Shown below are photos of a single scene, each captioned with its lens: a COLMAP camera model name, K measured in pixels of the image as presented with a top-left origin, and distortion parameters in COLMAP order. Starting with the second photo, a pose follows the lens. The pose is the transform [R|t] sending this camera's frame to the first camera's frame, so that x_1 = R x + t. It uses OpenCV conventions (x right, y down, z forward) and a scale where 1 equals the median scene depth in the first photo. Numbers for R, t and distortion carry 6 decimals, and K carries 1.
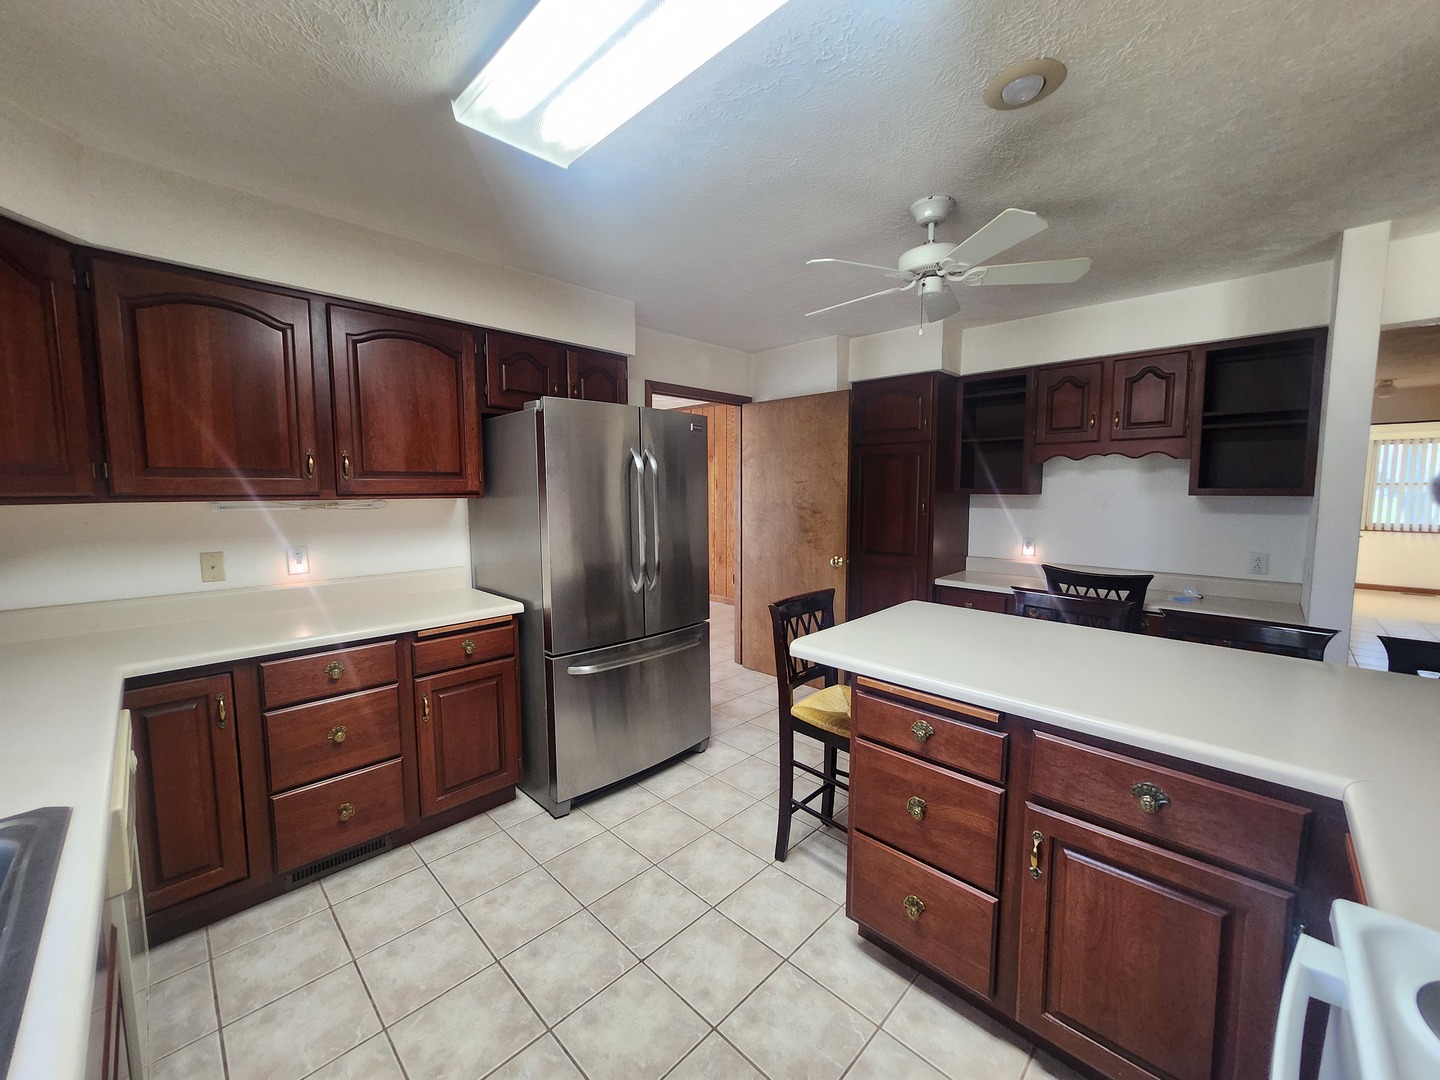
lens RADIAL K [[571.0, 0, 718.2], [0, 571.0, 540.0], [0, 0, 1]] dist [-0.000264, 0.000039]
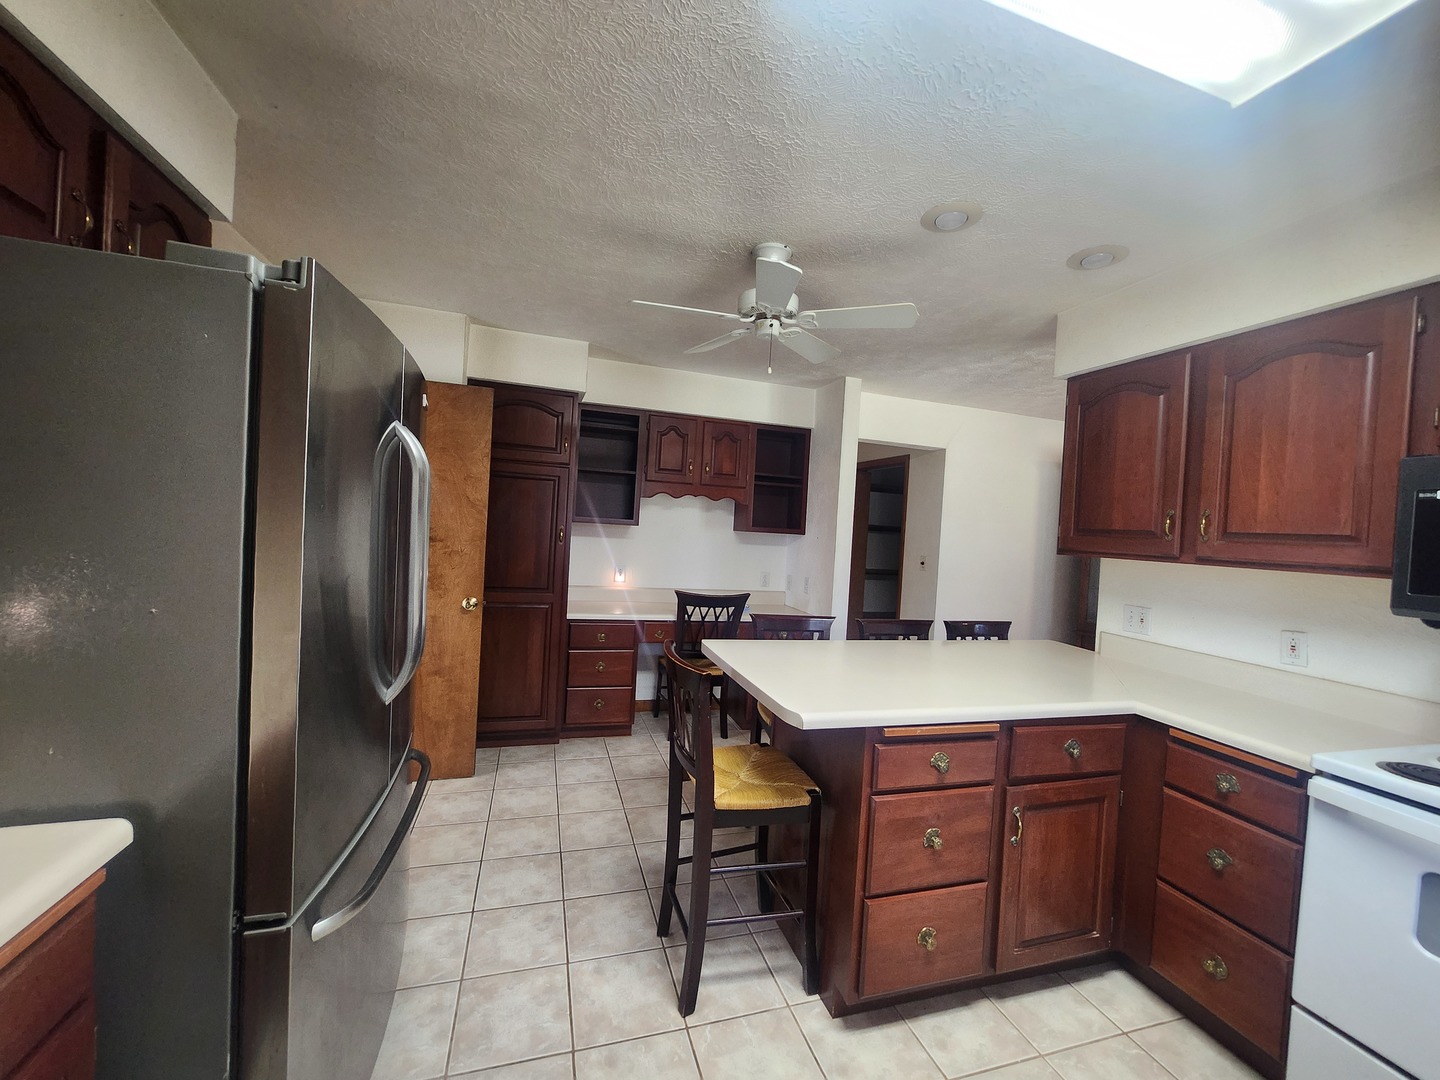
lens RADIAL K [[565.6, 0, 714.6], [0, 565.6, 535.2], [0, 0, 1]] dist [0.000465, 0.000041]
pose [[0.476565, 0.014824, 0.879014, -0.400728], [0.021438, 0.999365, -0.028476, -0.034691], [-0.878878, 0.032415, 0.475945, 0.440912]]
